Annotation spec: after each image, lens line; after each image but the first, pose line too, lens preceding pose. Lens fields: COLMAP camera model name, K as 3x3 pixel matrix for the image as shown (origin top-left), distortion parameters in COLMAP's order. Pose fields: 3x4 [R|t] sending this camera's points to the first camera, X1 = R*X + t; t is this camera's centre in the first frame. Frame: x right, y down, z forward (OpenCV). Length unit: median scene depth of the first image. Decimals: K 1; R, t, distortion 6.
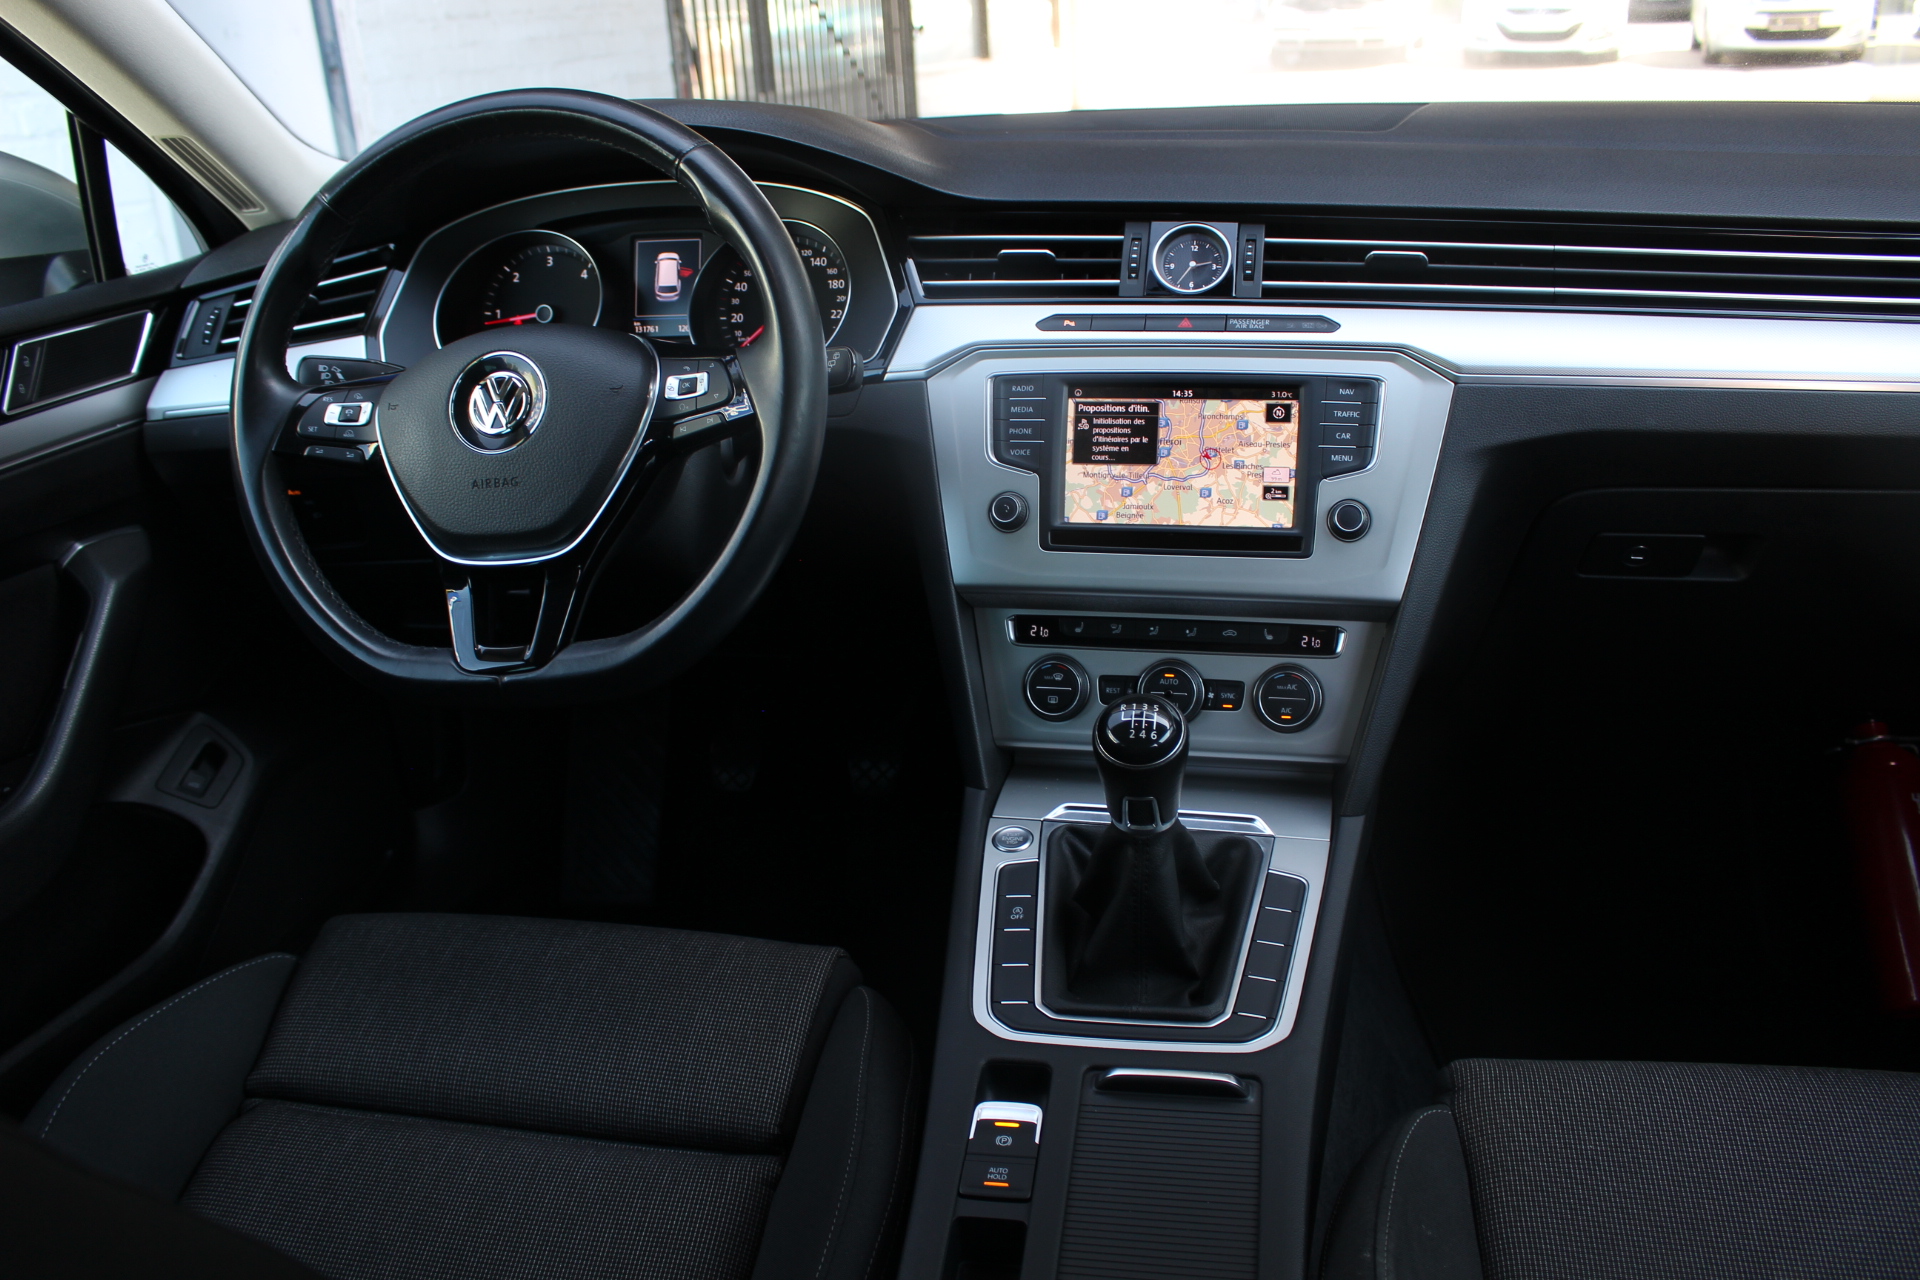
lens RADIAL K [[1587.8, 0, 960.0], [0, 1587.8, 640.0], [0, 0, 1]] dist [-0.166127, 0.157888]
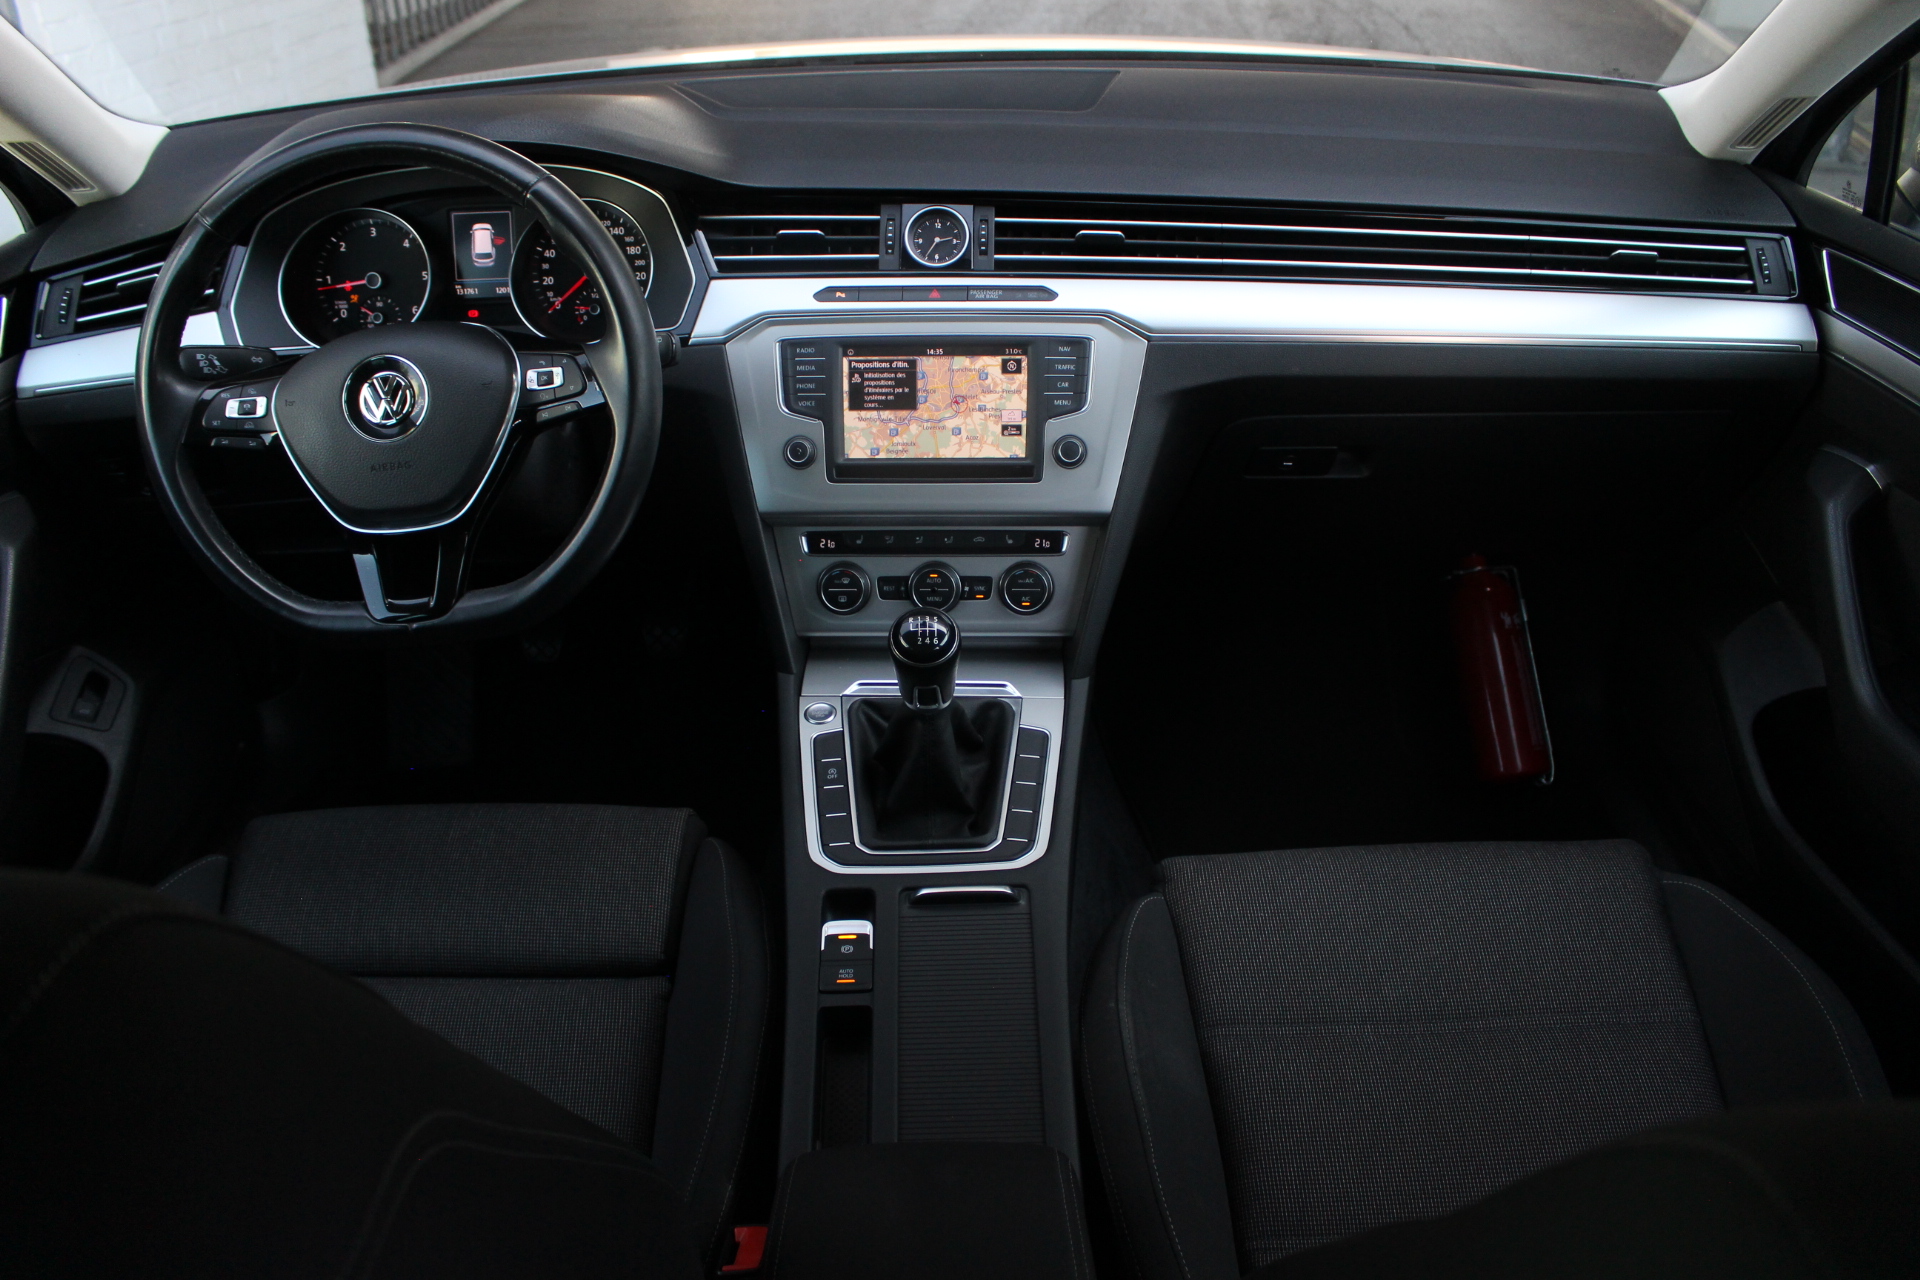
lens RADIAL K [[1587.8, 0, 960.0], [0, 1587.8, 640.0], [0, 0, 1]] dist [-0.166127, 0.157888]
pose [[0.979943, -0.070540, 0.186378, -0.090166], [0.043397, 0.988348, 0.145891, -0.113894], [-0.194498, -0.134876, 0.971586, -0.254719]]
